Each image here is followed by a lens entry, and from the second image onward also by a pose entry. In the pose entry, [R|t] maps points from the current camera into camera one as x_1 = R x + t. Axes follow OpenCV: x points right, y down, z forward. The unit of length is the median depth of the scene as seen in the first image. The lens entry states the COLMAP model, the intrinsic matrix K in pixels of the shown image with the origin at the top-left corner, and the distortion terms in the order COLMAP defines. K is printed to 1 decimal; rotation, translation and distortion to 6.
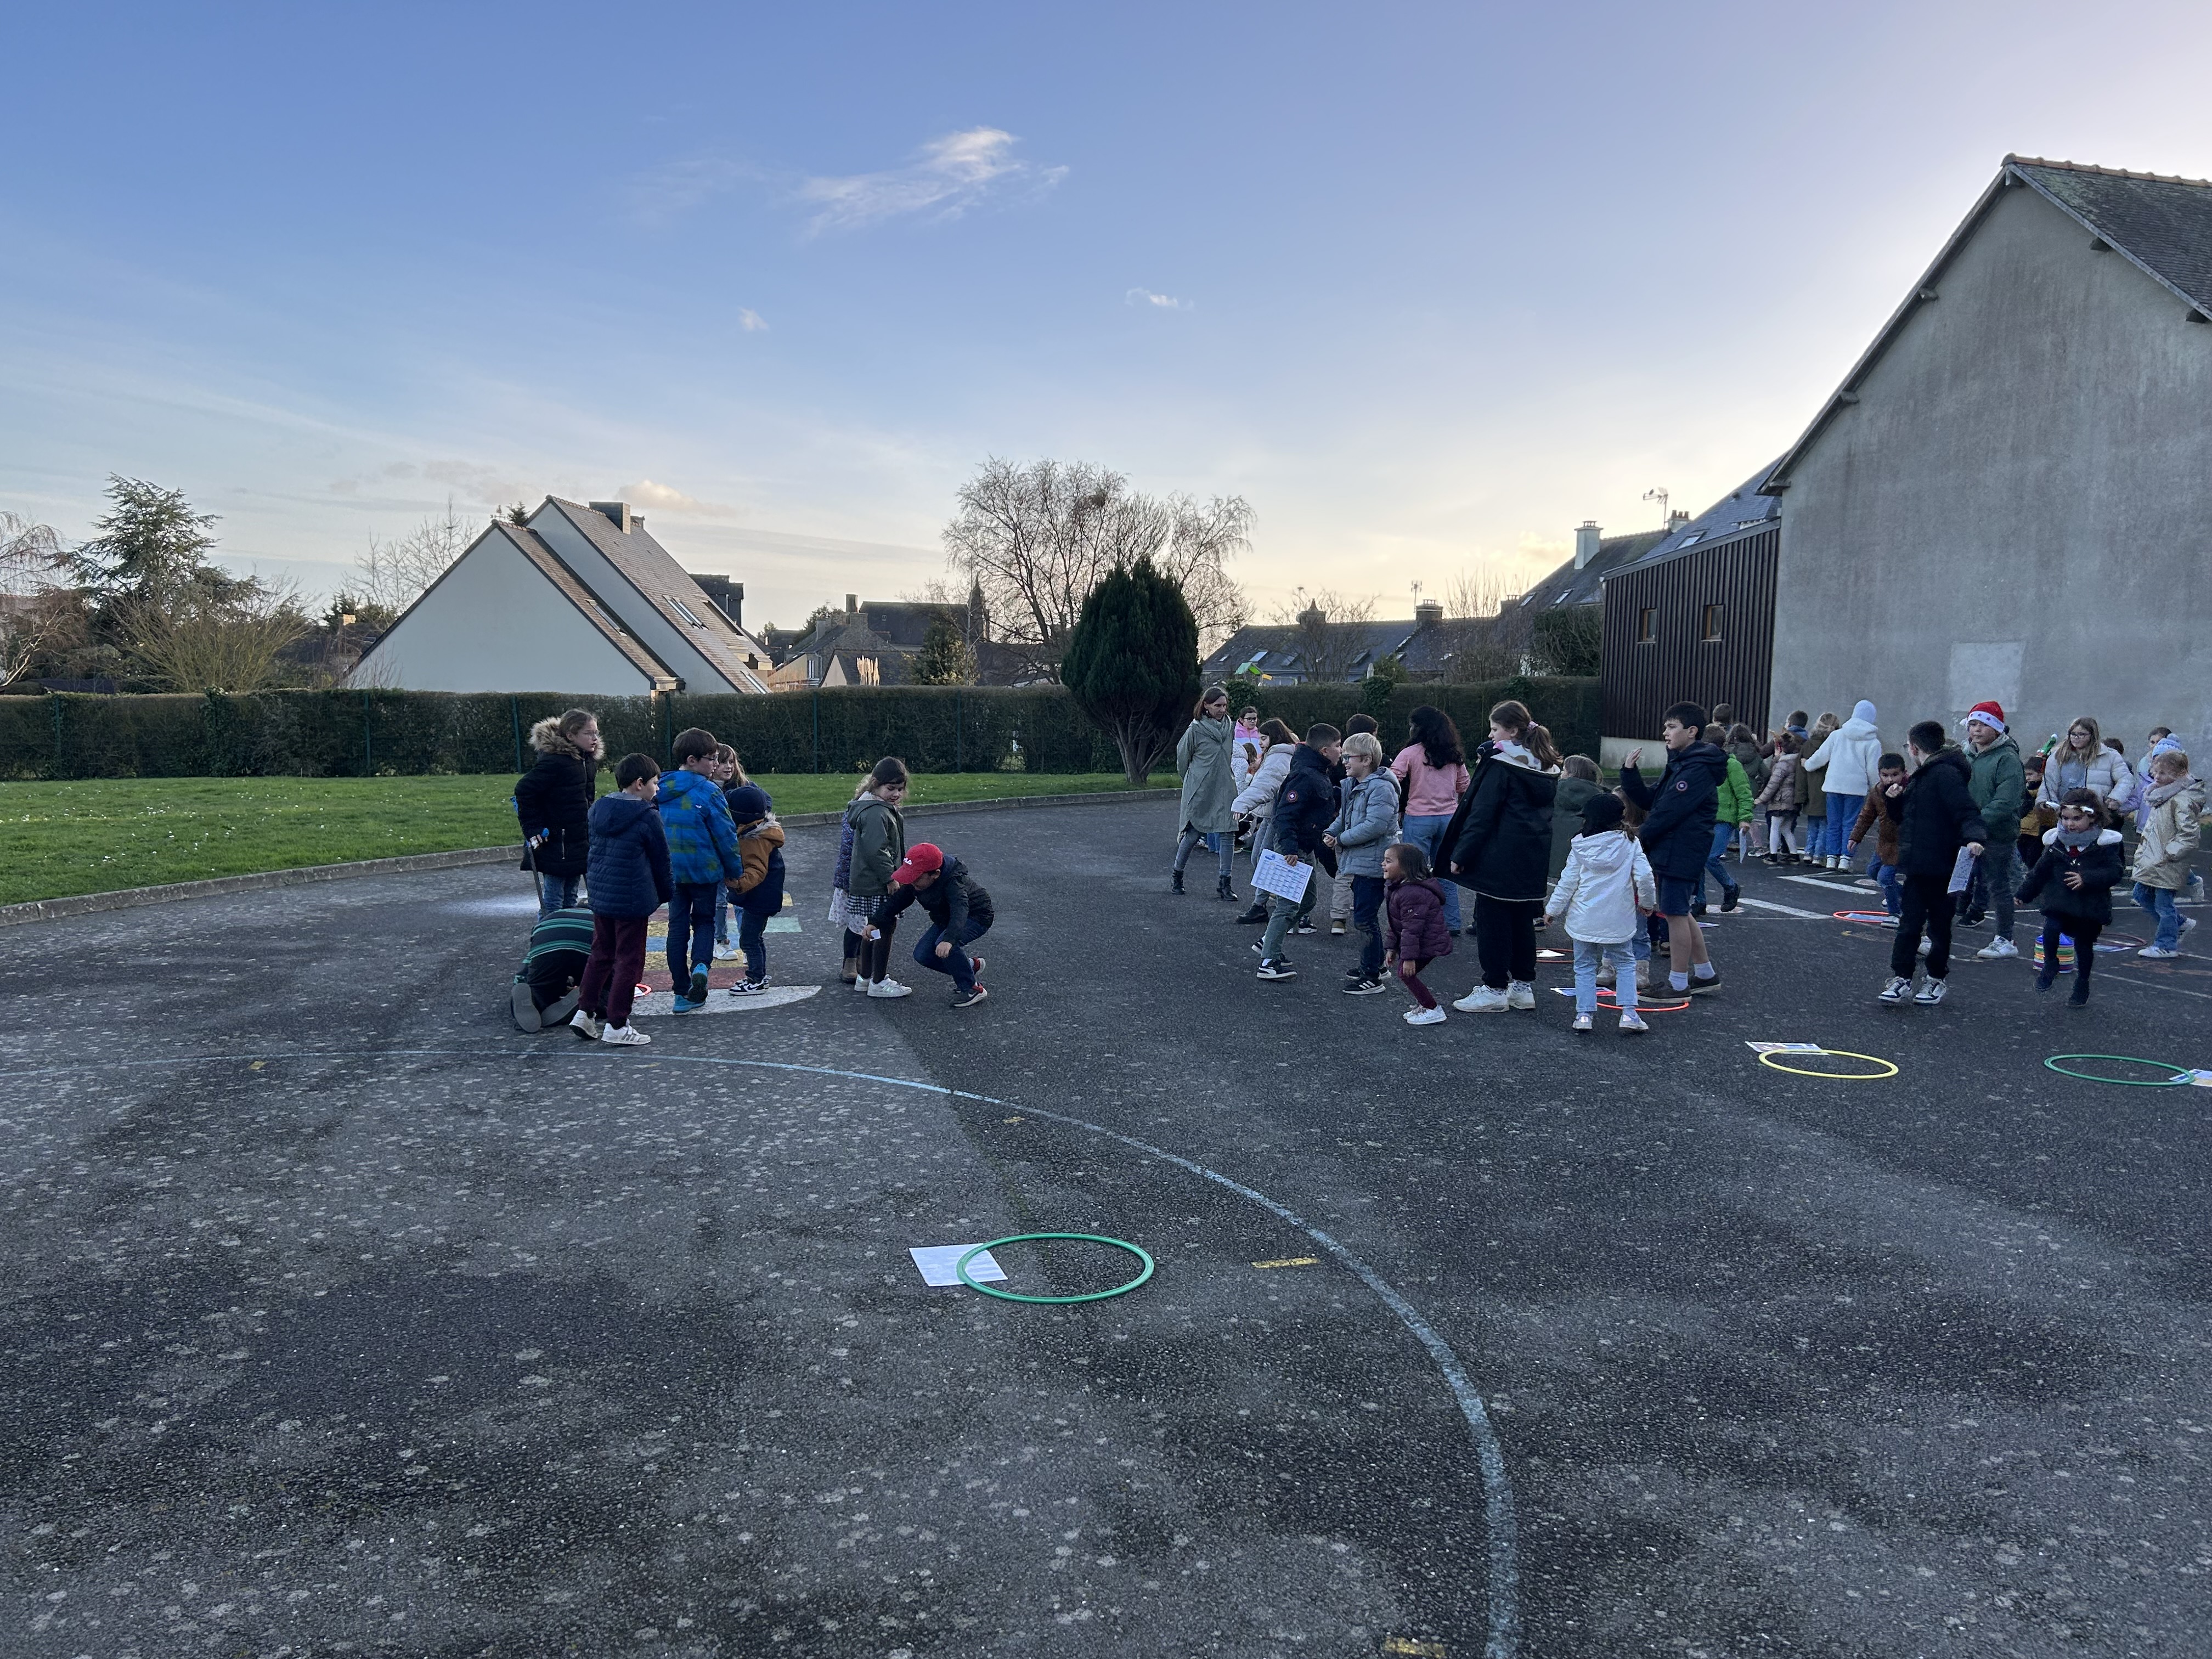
lens RADIAL K [[1680.0, 0, 1073.6], [0, 1680.0, 836.0], [0, 0, 1]] dist [0.060204, -0.059508]
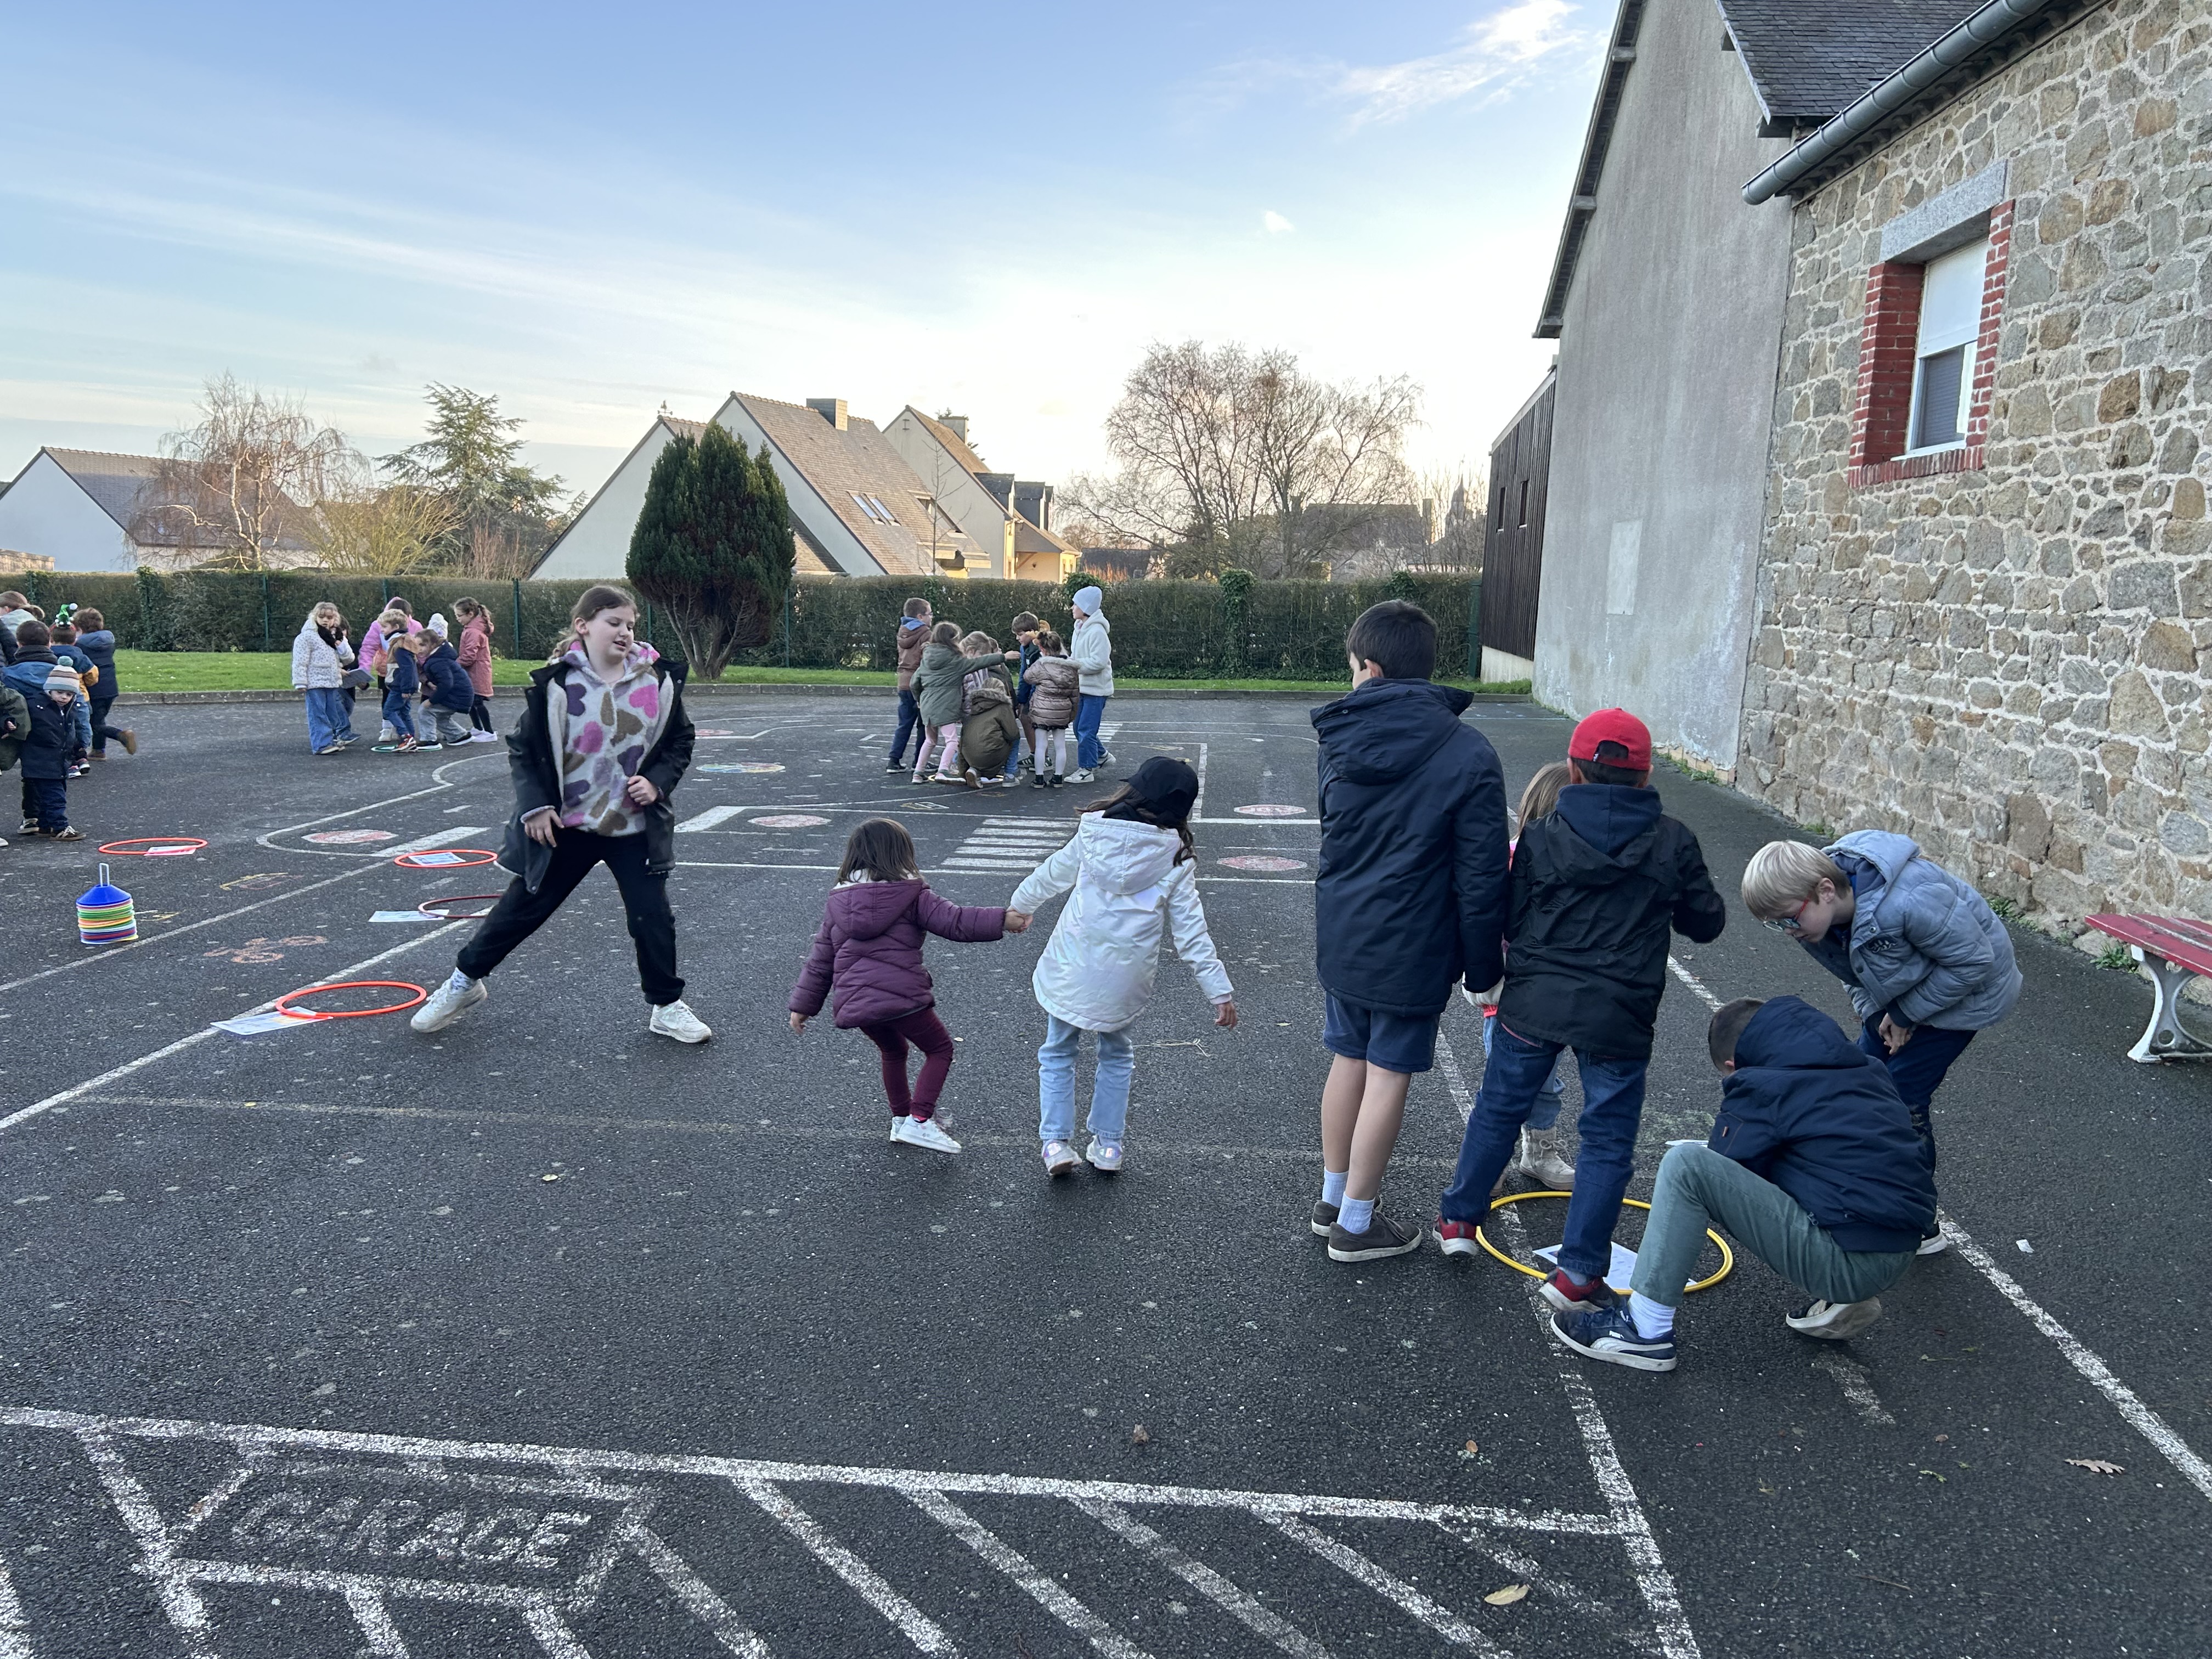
lens RADIAL K [[1680.0, 0, 1110.5], [0, 1680.0, 809.0], [0, 0, 1]] dist [0.060204, -0.059508]
pose [[0.953592, 0.052095, -0.296562, 0.710191], [-0.040791, 0.998190, 0.044182, -0.014310], [0.298327, -0.030035, 0.953991, 0.291192]]
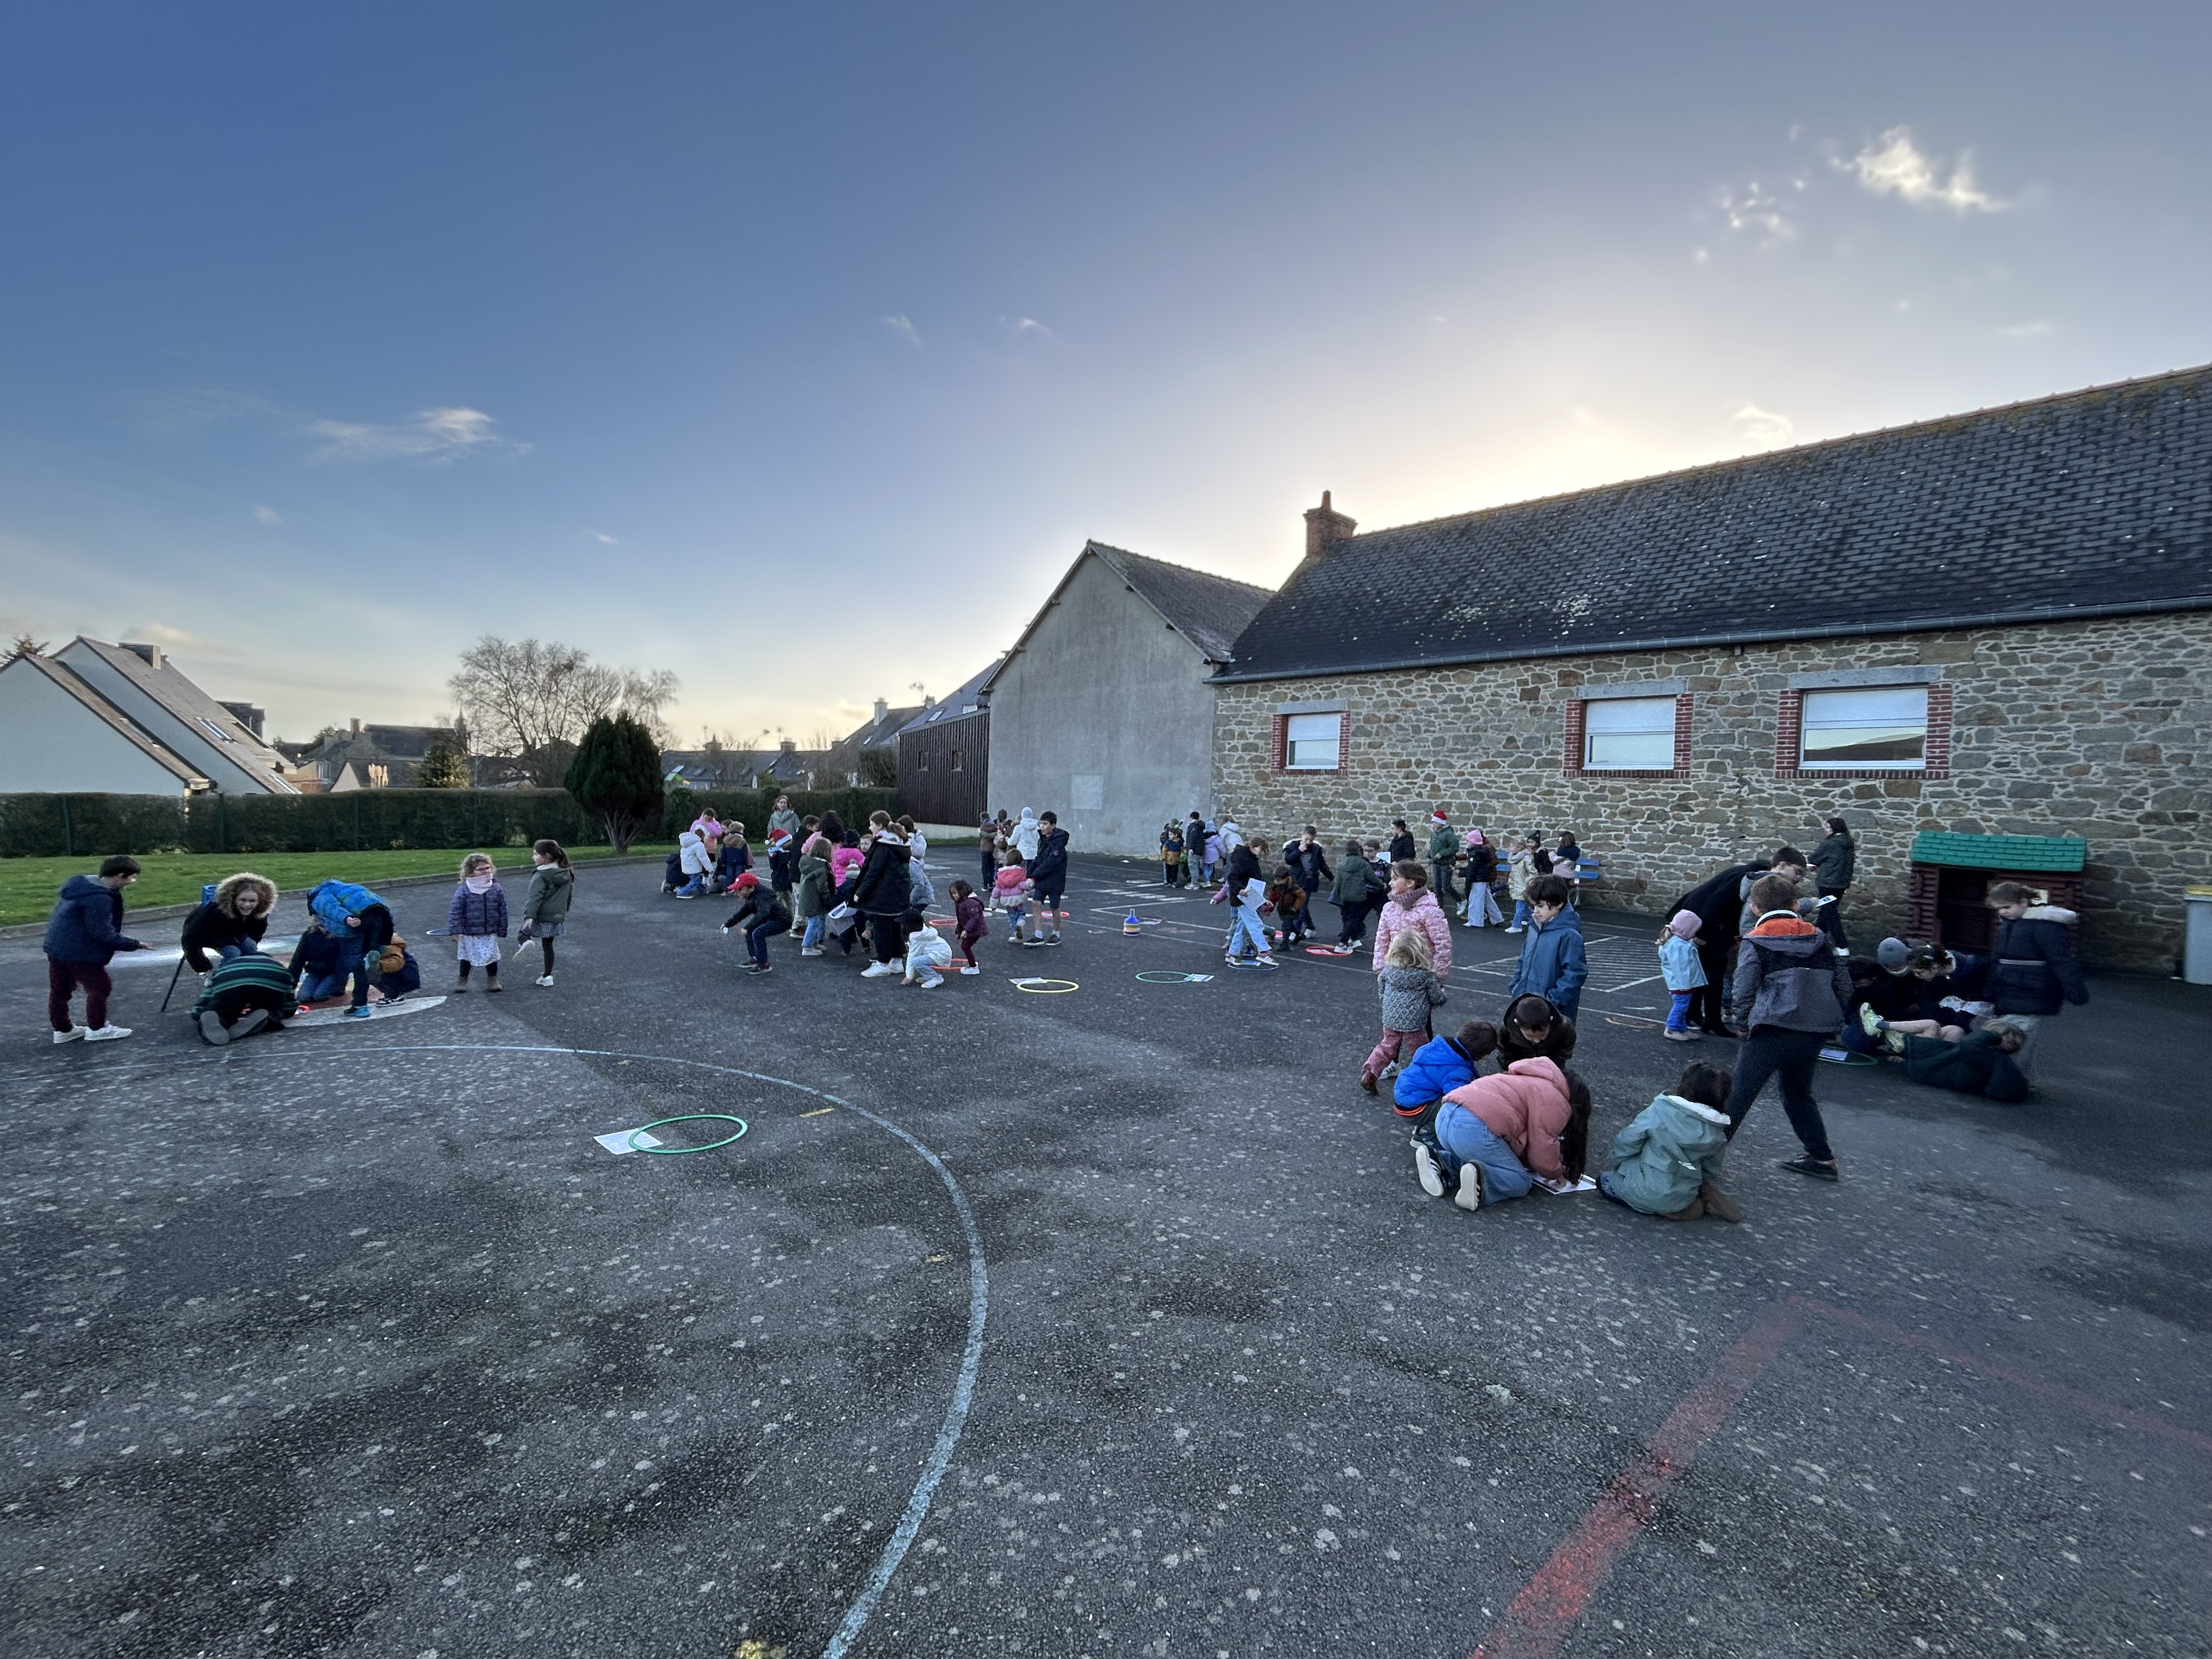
lens RADIAL K [[994.1, 0, 1102.8], [0, 994.1, 825.4], [0, 0, 1]] dist [-0.001066, -0.000314]
pose [[0.870048, -0.007308, 0.492913, -0.032418], [0.033336, 0.998473, -0.044038, -0.001971], [-0.491839, 0.054747, 0.868963, -0.032668]]
